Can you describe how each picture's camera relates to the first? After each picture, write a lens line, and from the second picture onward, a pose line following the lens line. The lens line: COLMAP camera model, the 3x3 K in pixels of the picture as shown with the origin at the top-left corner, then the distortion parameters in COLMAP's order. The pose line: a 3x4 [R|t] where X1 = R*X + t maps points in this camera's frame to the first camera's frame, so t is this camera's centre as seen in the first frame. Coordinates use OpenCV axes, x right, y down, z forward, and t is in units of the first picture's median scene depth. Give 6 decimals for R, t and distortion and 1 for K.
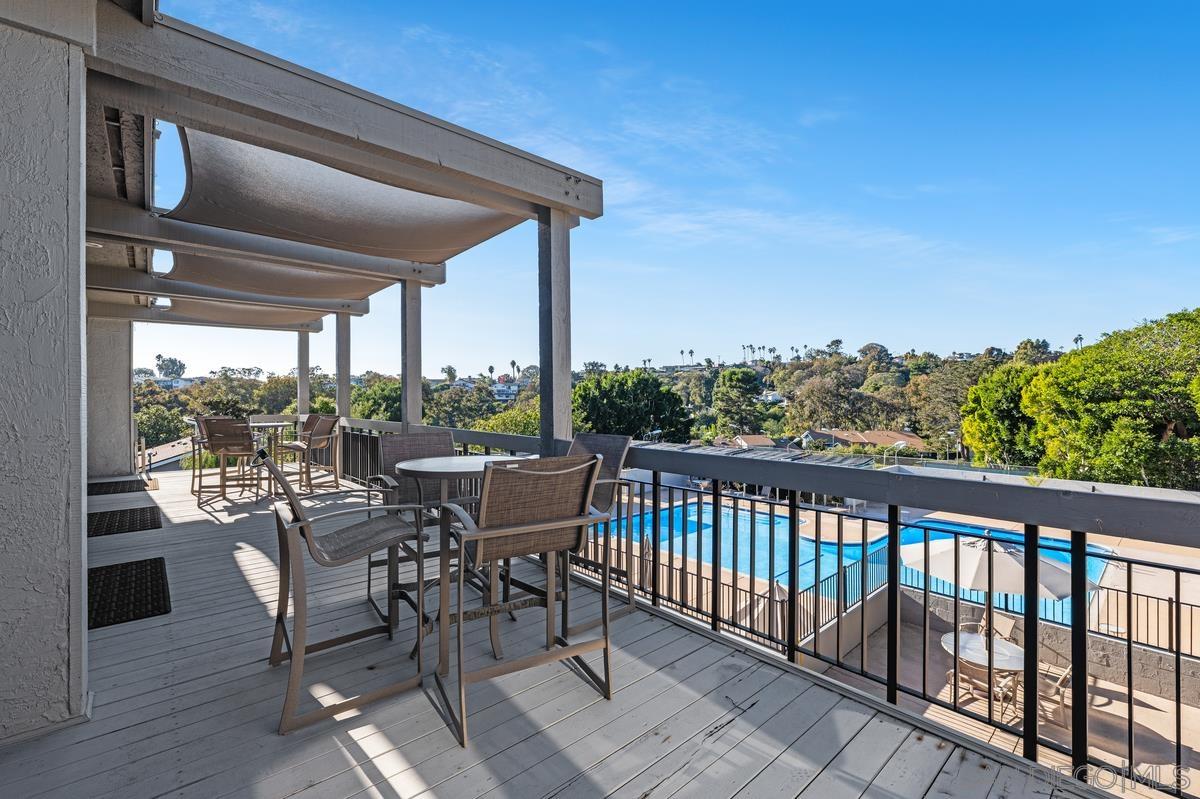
lens RADIAL K [[516.0, 0, 596.9], [0, 516.0, 397.3], [0, 0, 1]] dist [0.001457, 0.000096]
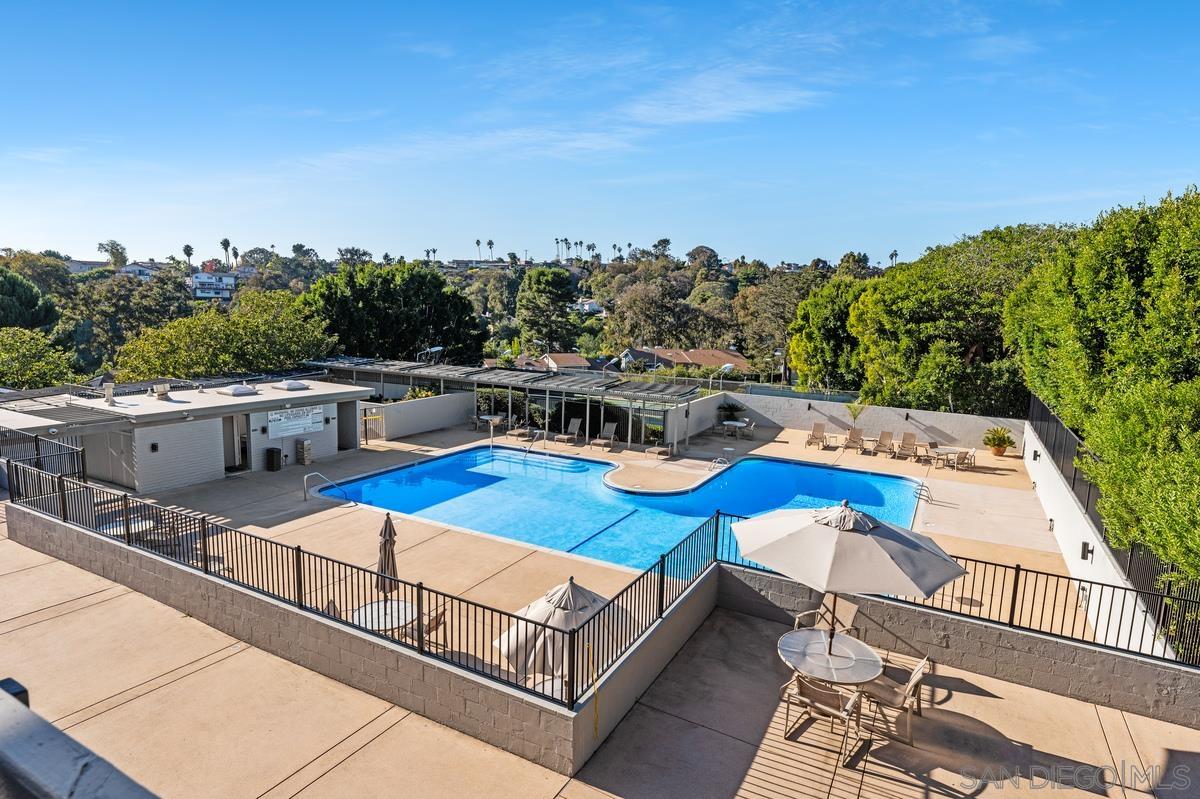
lens RADIAL K [[658.0, 0, 599.0], [0, 658.0, 404.2], [0, 0, 1]] dist [-0.000547, 0.000671]
pose [[0.941692, -0.018612, 0.335962, 0.010437], [-0.032683, 0.988688, 0.146383, 0.000021], [-0.334886, -0.148828, 0.930431, 0.023287]]
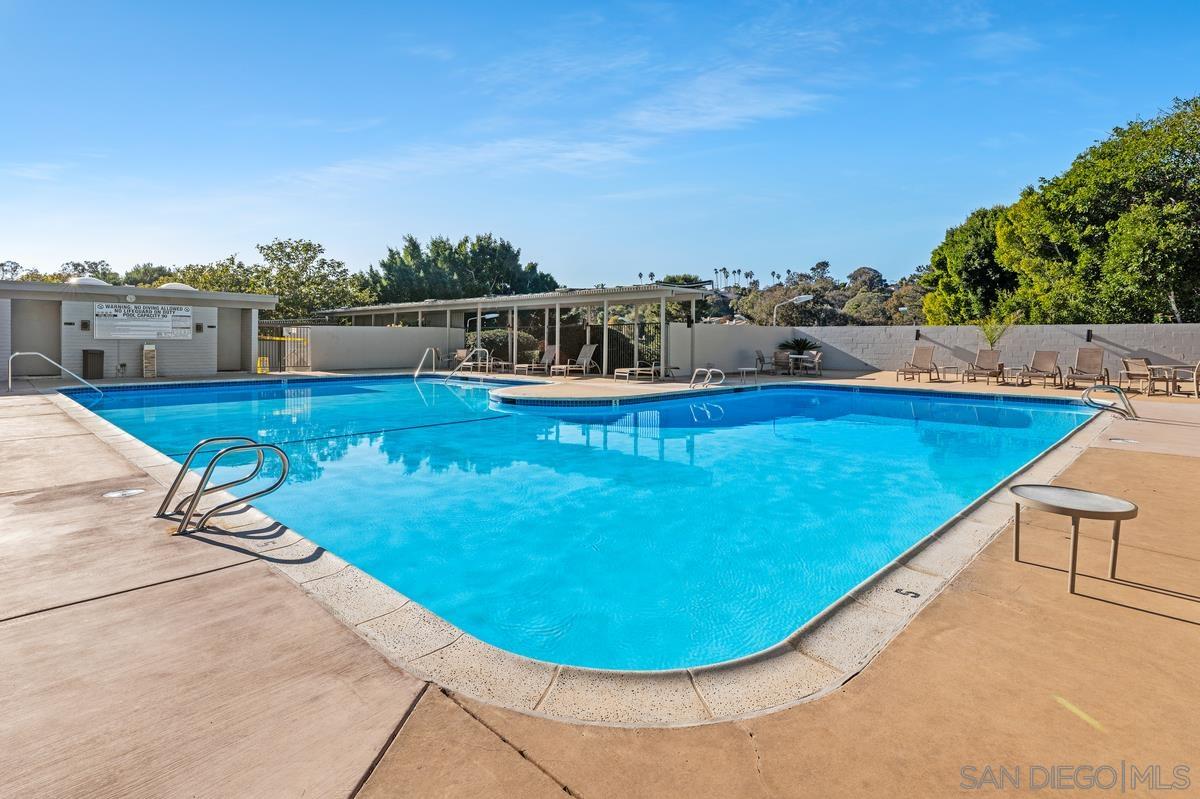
lens RADIAL K [[614.1, 0, 600.9], [0, 614.1, 345.9], [0, 0, 1]] dist [-0.002974, 0.004344]
pose [[0.997318, 0.006340, 0.072918, 0.109155], [-0.007095, 0.999924, 0.010109, 0.052589], [-0.072848, -0.010599, 0.997287, 0.106183]]
